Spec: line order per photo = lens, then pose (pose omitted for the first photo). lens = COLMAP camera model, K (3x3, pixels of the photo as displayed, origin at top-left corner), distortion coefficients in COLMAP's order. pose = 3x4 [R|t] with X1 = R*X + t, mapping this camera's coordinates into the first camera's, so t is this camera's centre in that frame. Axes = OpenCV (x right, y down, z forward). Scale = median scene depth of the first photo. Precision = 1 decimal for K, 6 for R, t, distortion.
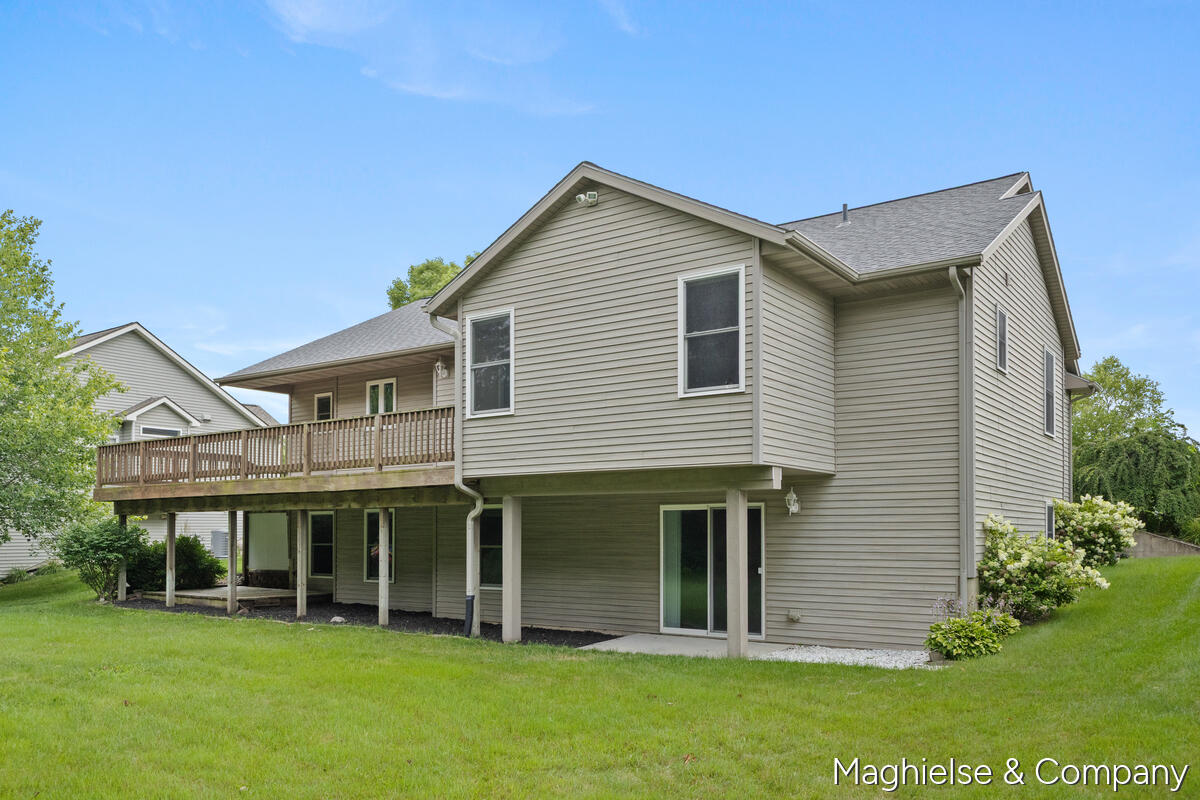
lens RADIAL K [[936.7, 0, 603.9], [0, 936.7, 513.6], [0, 0, 1]] dist [0.007608, -0.002340]
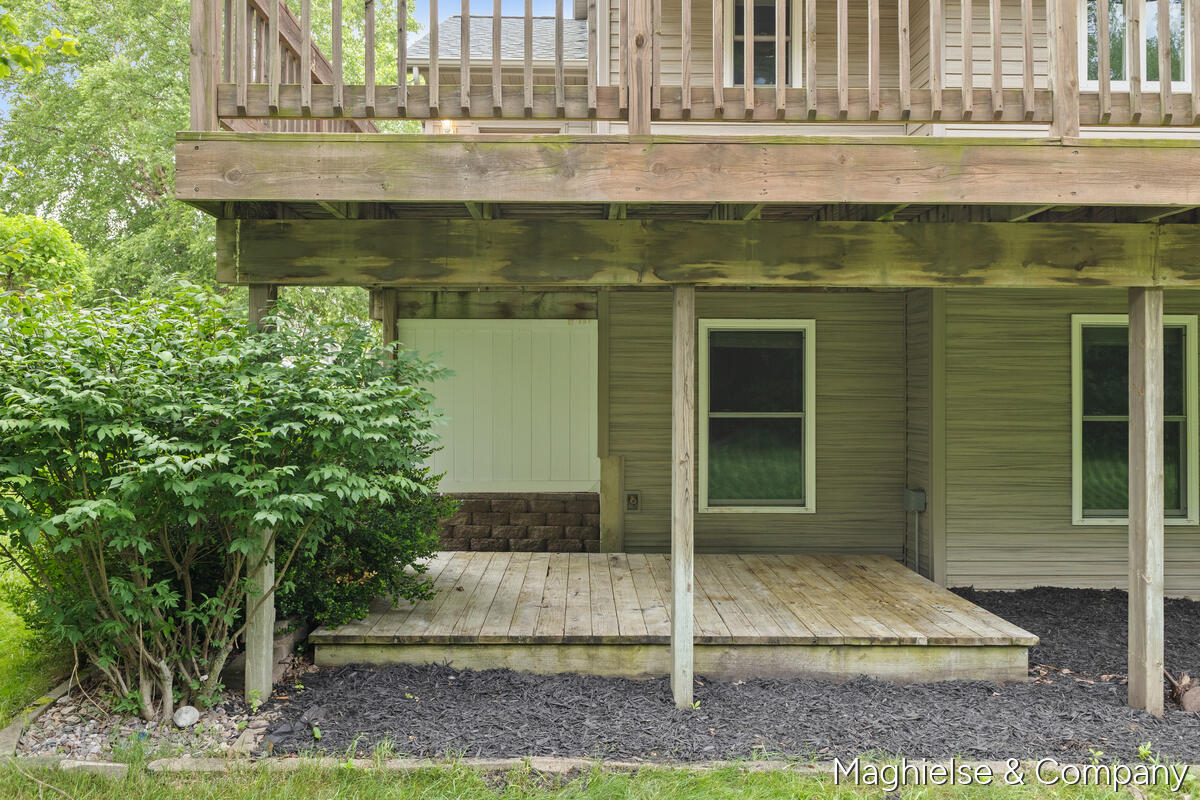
lens RADIAL K [[943.2, 0, 612.1], [0, 943.2, 396.0], [0, 0, 1]] dist [0.009492, 0.003196]
pose [[0.795623, 0.004802, 0.605773, -0.744269], [-0.019221, 0.999665, 0.017320, 0.027202], [-0.605487, -0.025424, 0.795449, 1.012550]]
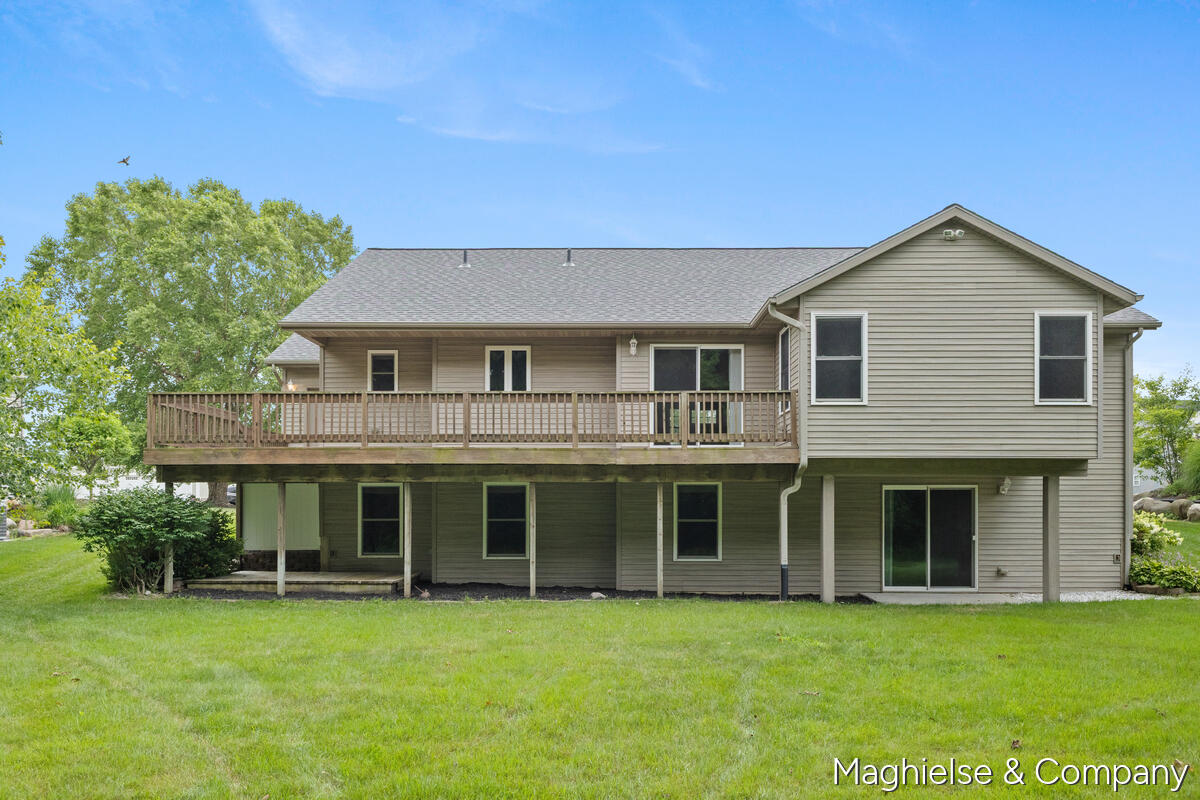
lens RADIAL K [[943.2, 0, 613.4], [0, 943.2, 519.2], [0, 0, 1]] dist [0.009492, 0.003196]
pose [[0.820052, -0.000230, 0.572289, -0.849487], [-0.014926, 0.999651, 0.021790, 0.012001], [-0.572094, -0.026411, 0.819763, 0.182738]]
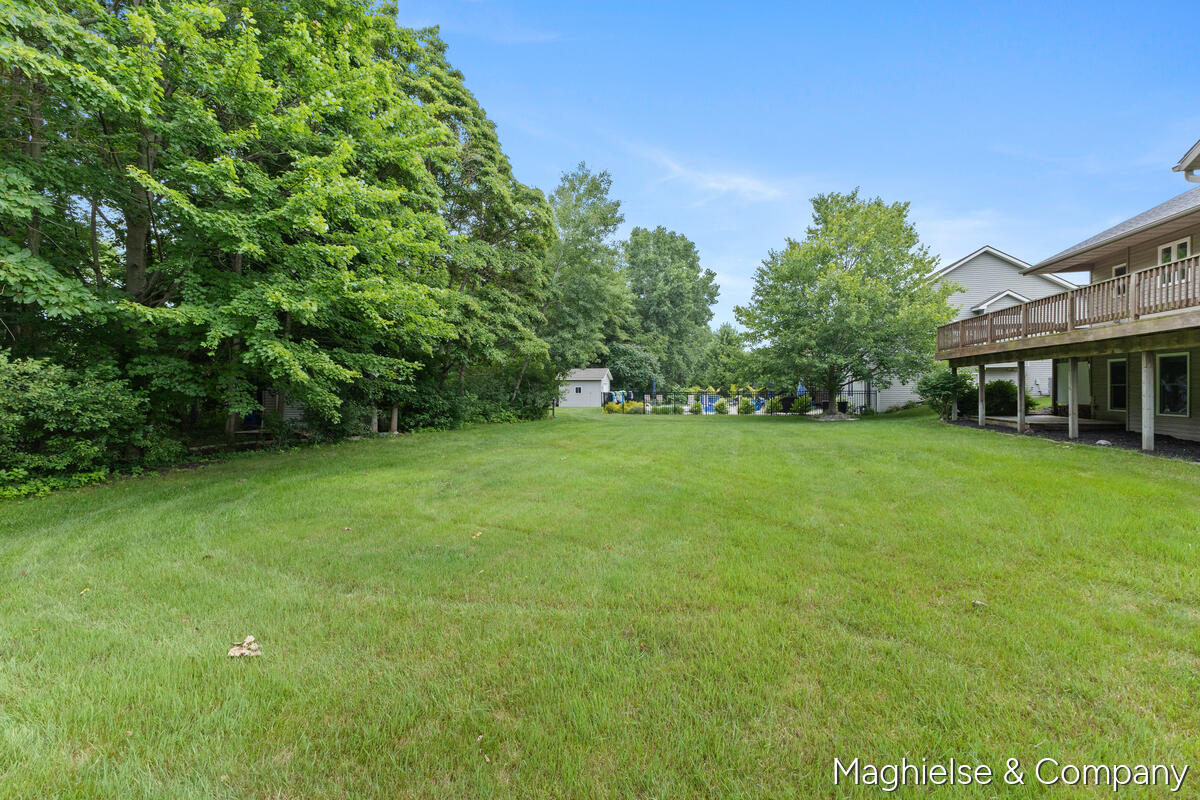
lens RADIAL K [[518.5, 0, 595.9], [0, 518.5, 396.5], [0, 0, 1]] dist [0.007529, -0.003230]
pose [[0.384754, 0.008516, -0.922980, 0.101937], [0.031277, 0.999263, 0.022258, 0.014478], [0.922489, -0.037432, 0.384204, 0.103762]]
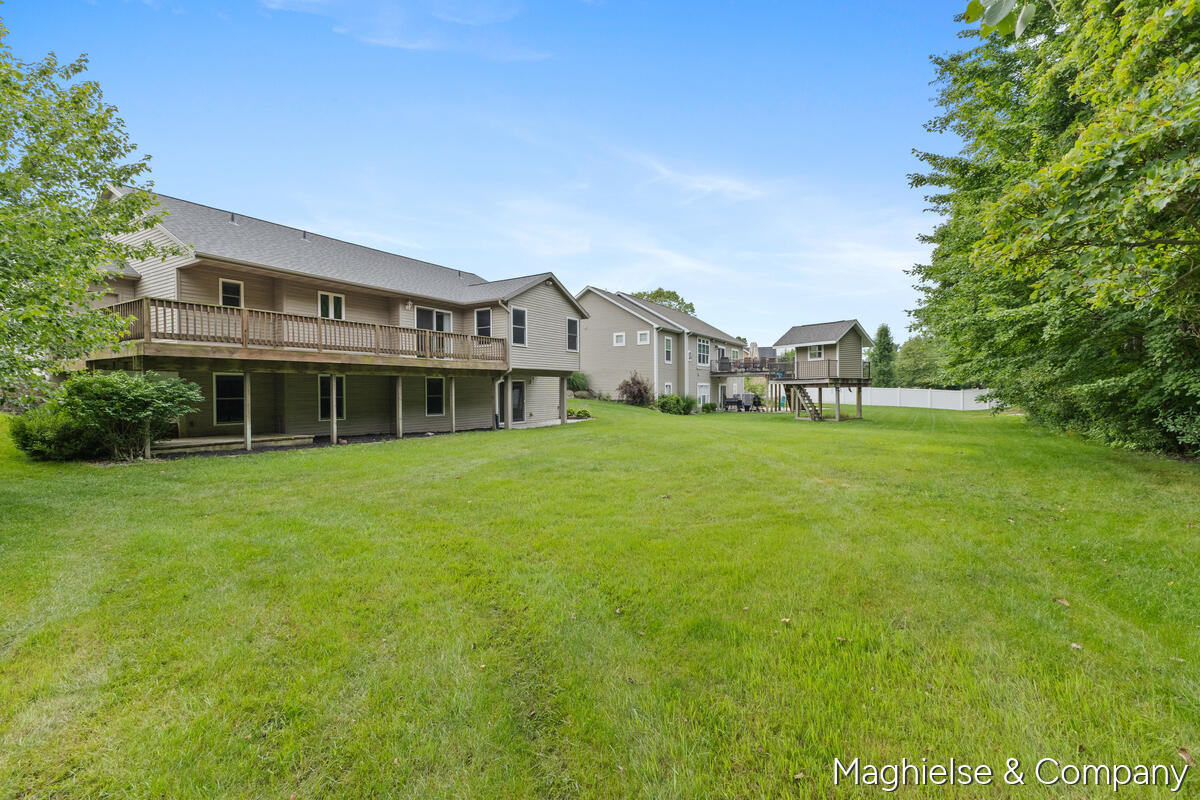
lens RADIAL K [[518.5, 0, 601.7], [0, 518.5, 394.5], [0, 0, 1]] dist [0.007529, -0.003230]
pose [[-0.061962, -0.007864, 0.998048, -1.391595], [-0.018763, 0.999801, 0.006713, 0.018470], [-0.997902, -0.018311, -0.062097, 0.724452]]
